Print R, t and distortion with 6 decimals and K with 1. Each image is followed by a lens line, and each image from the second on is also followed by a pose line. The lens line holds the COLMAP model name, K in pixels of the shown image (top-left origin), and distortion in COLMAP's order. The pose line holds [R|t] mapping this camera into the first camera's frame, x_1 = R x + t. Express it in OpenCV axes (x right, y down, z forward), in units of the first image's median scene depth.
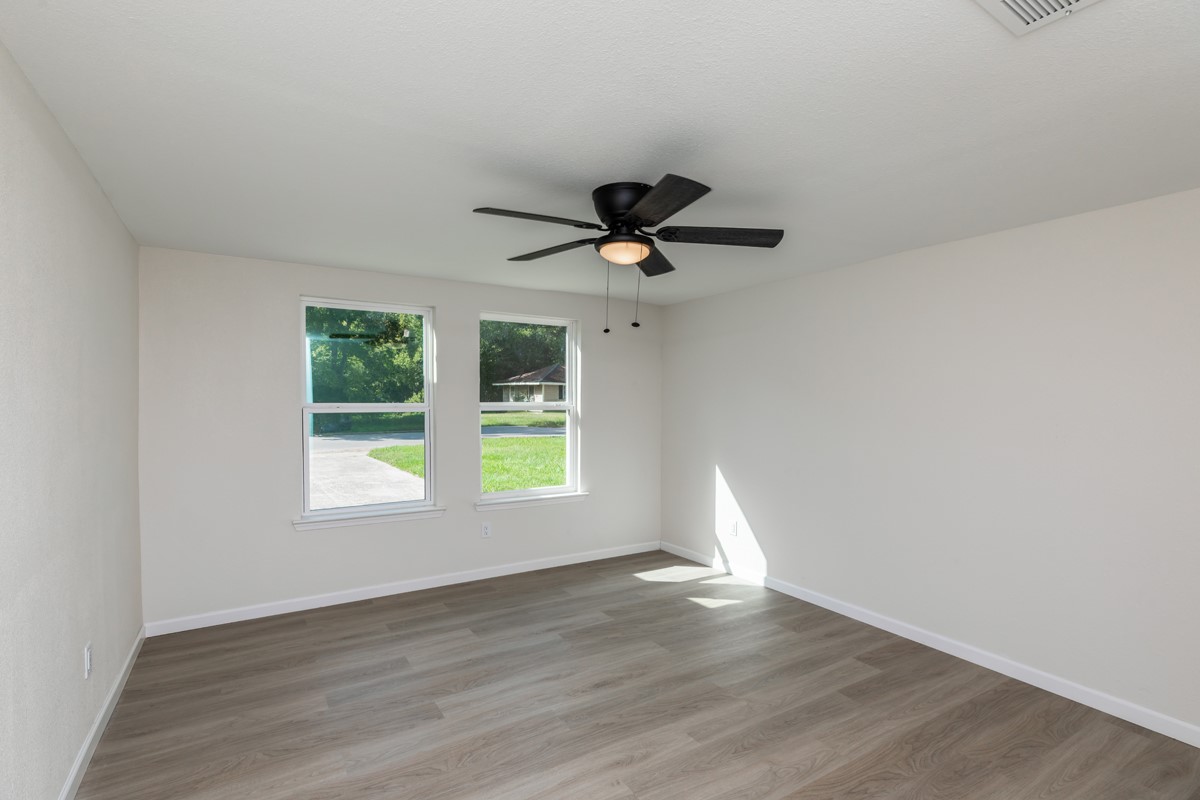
lens RADIAL K [[548.5, 0, 594.7], [0, 548.5, 383.3], [0, 0, 1]] dist [0.001115, 0.000630]
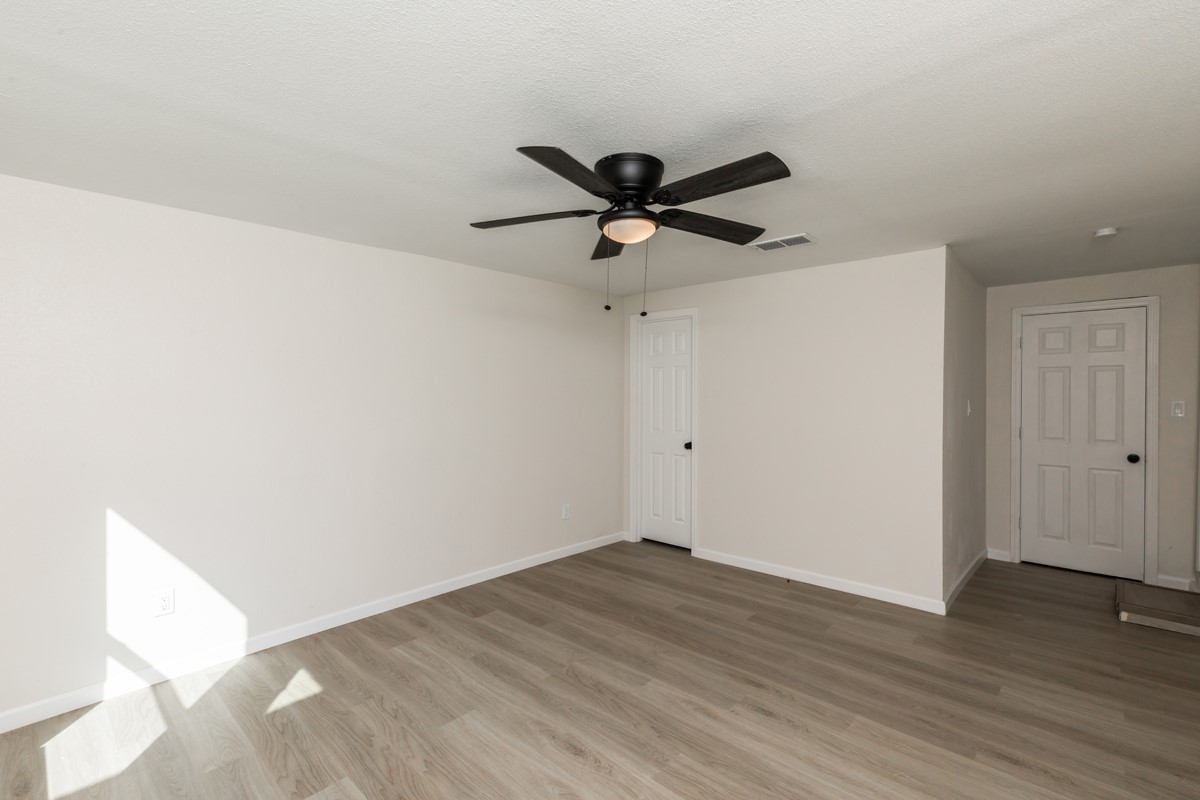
lens RADIAL K [[548.5, 0, 594.7], [0, 548.5, 383.3], [0, 0, 1]] dist [0.001115, 0.000630]
pose [[-0.253048, 0.004882, 0.967441, -0.790154], [-0.024994, 0.999621, -0.011581, 0.030204], [-0.967131, -0.027111, -0.252830, 1.229381]]
